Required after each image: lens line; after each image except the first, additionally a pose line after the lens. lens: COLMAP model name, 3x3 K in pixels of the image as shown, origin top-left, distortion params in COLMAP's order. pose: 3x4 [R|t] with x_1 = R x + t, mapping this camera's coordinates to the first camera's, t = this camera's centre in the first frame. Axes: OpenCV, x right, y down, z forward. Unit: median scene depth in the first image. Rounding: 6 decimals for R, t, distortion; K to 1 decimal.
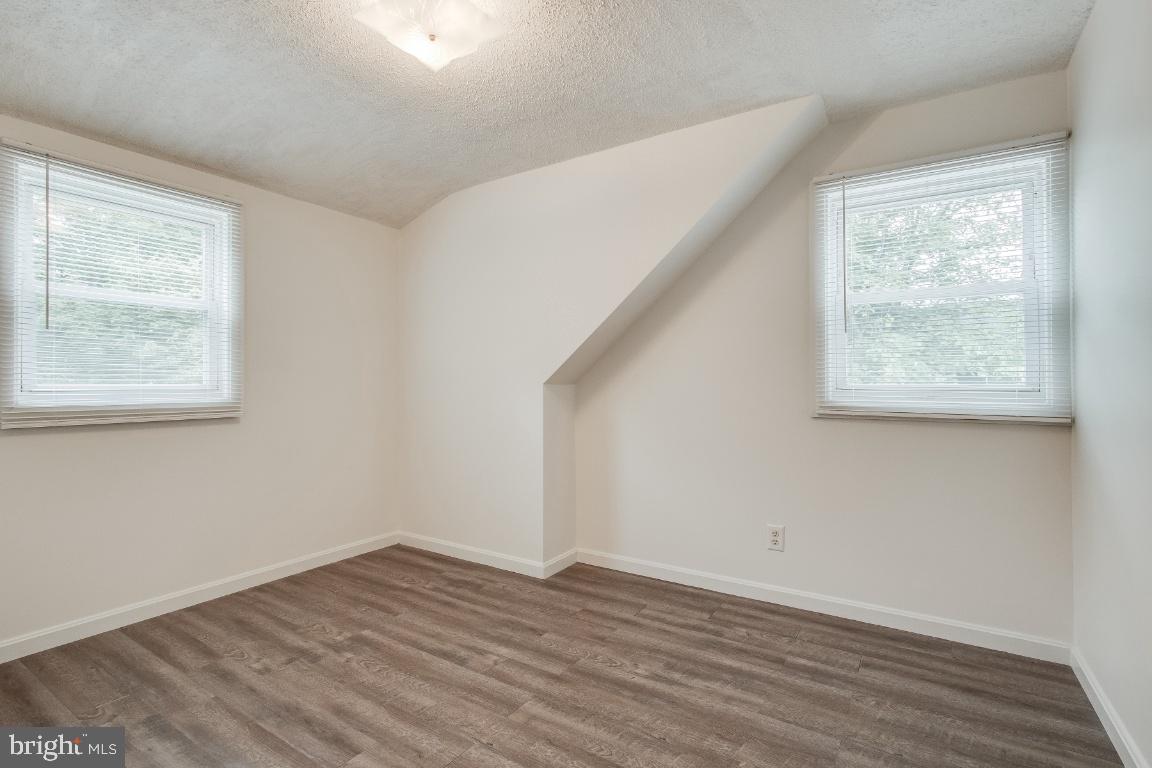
lens RADIAL K [[536.3, 0, 559.4], [0, 536.3, 379.7], [0, 0, 1]] dist [0.000415, 0.000242]
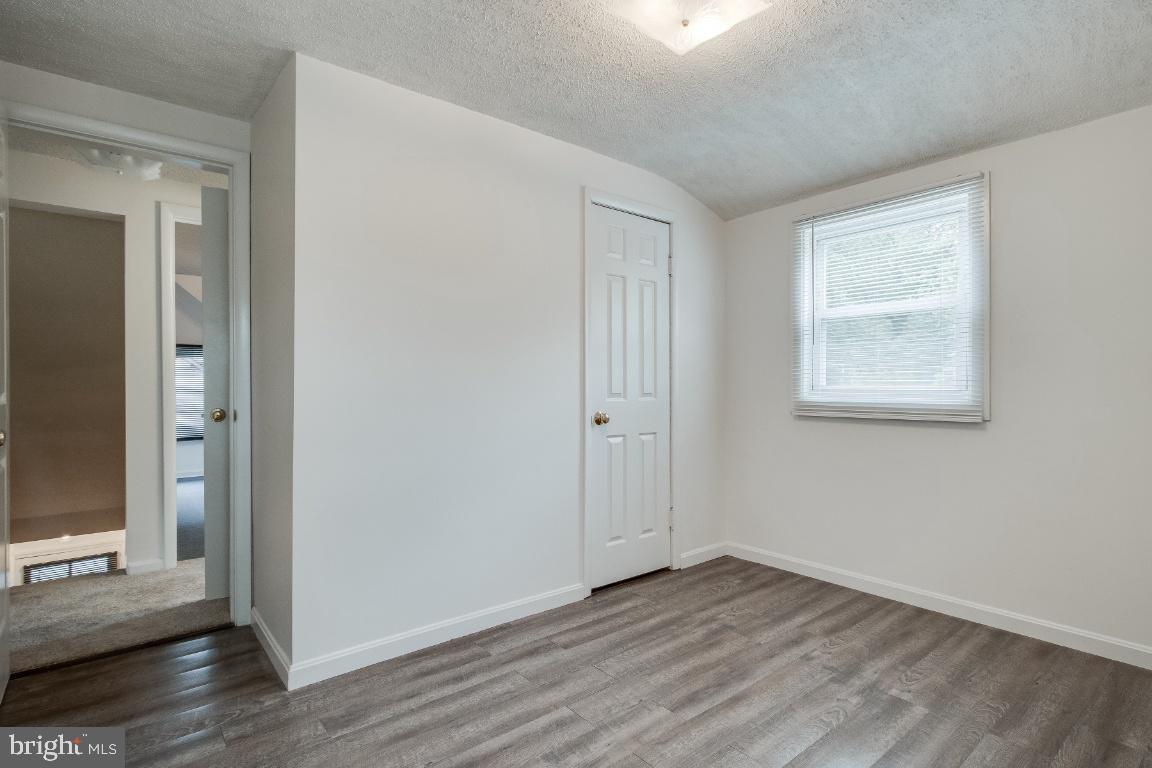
lens RADIAL K [[582.2, 0, 598.9], [0, 582.2, 389.4], [0, 0, 1]] dist [-0.002452, -0.000014]
pose [[-0.274312, 0.010396, -0.961585, 0.575782], [0.009996, 0.999918, 0.007959, 0.001732], [0.961589, -0.007428, -0.274393, 0.811858]]
